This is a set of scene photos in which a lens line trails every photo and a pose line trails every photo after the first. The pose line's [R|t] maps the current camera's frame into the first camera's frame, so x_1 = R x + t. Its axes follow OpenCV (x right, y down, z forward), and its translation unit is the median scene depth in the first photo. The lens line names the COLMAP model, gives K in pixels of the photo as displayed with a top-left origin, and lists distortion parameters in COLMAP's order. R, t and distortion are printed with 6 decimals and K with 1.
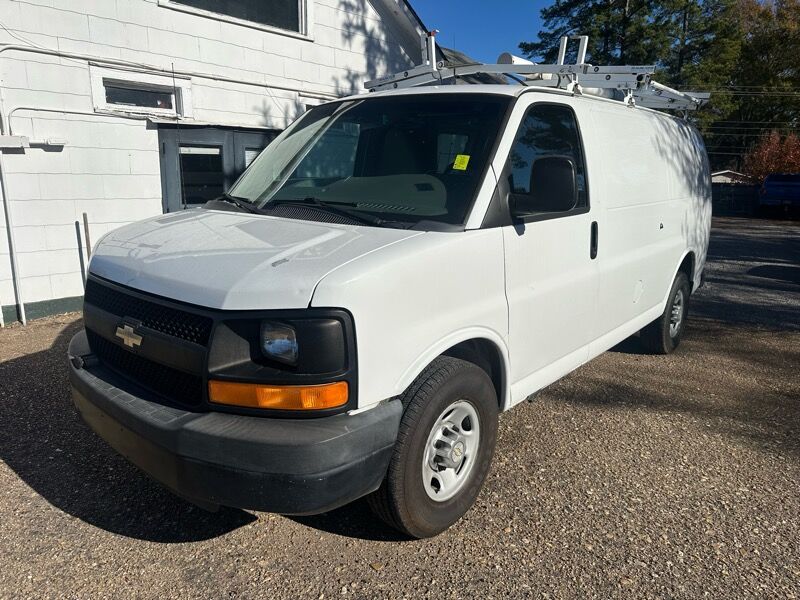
lens RADIAL K [[619.9, 0, 407.5], [0, 619.9, 301.5], [0, 0, 1]] dist [-0.000936, -0.010851]
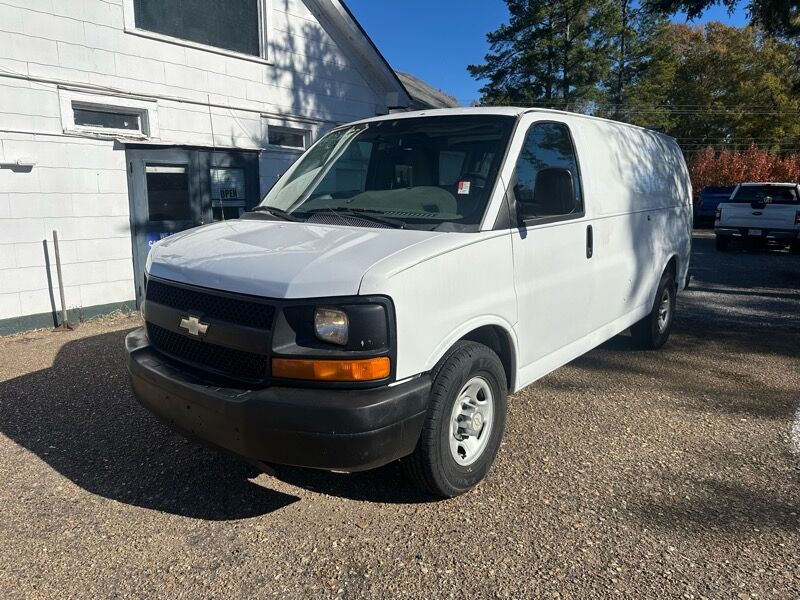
lens RADIAL K [[619.1, 0, 406.5], [0, 619.1, 294.6], [0, 0, 1]] dist [-0.000770, -0.007400]
pose [[0.997307, -0.027125, 0.068144, -0.011577], [0.029887, 0.998759, -0.039847, 0.018930], [-0.066979, 0.041776, 0.996879, -0.050579]]
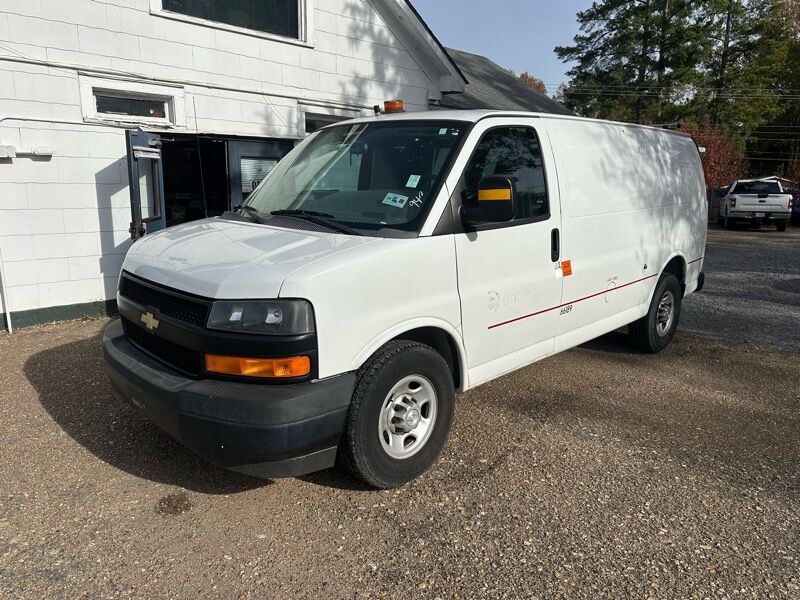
lens RADIAL K [[621.2, 0, 400.0], [0, 621.2, 300.0], [0, 0, 1]] dist [0.000528, -0.009030]
pose [[0.997481, 0.013680, -0.069604, 0.070755], [-0.014472, 0.999836, -0.010889, -0.013172], [0.069443, 0.011868, 0.997515, 0.036098]]
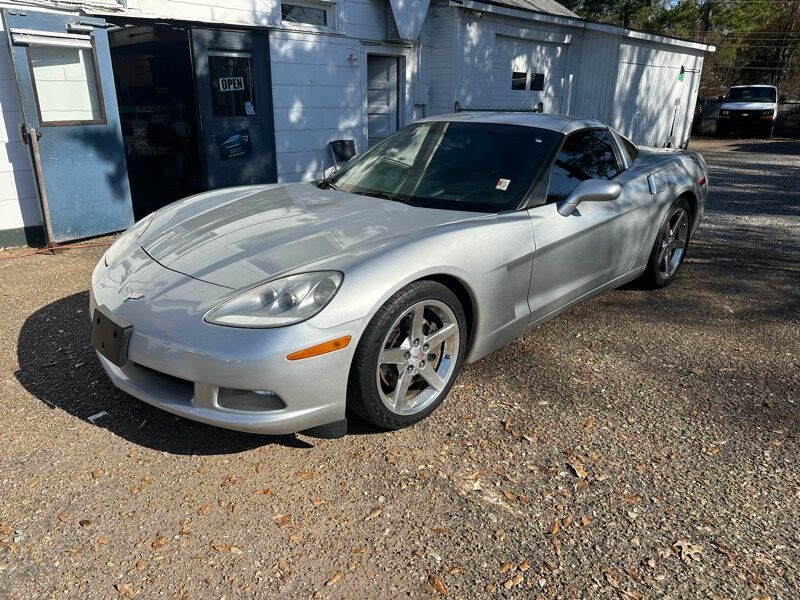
lens RADIAL K [[619.4, 0, 394.6], [0, 619.4, 319.2], [0, 0, 1]] dist [-0.007243, -0.010413]
pose [[0.999276, -0.001401, -0.038010, 0.025109], [0.006654, 0.990349, 0.138437, 0.000470], [0.037449, -0.138590, 0.989642, 0.147756]]
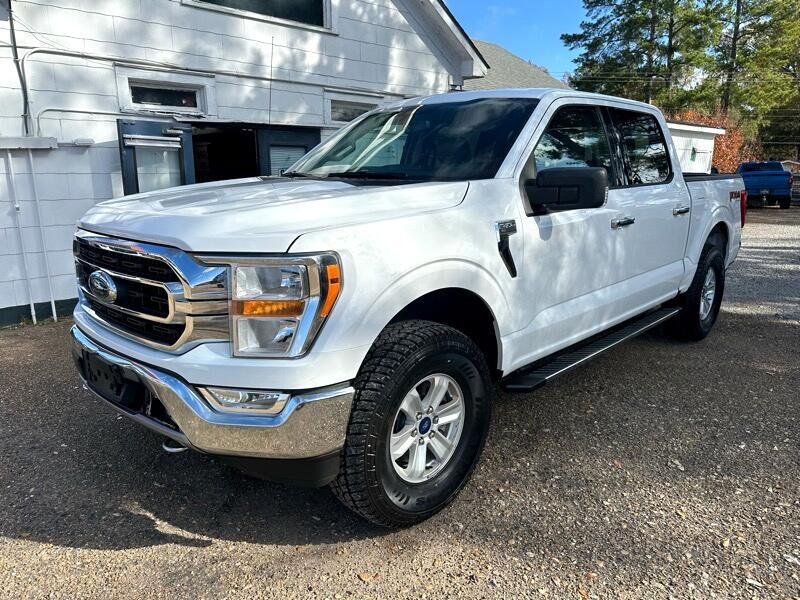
lens RADIAL K [[621.9, 0, 389.8], [0, 621.9, 302.4], [0, 0, 1]] dist [-0.006337, -0.005177]
pose [[0.995619, -0.001982, -0.093478, 0.026000], [0.002220, 0.999995, 0.002445, 0.003952], [0.093472, -0.002642, 0.995618, 0.024983]]
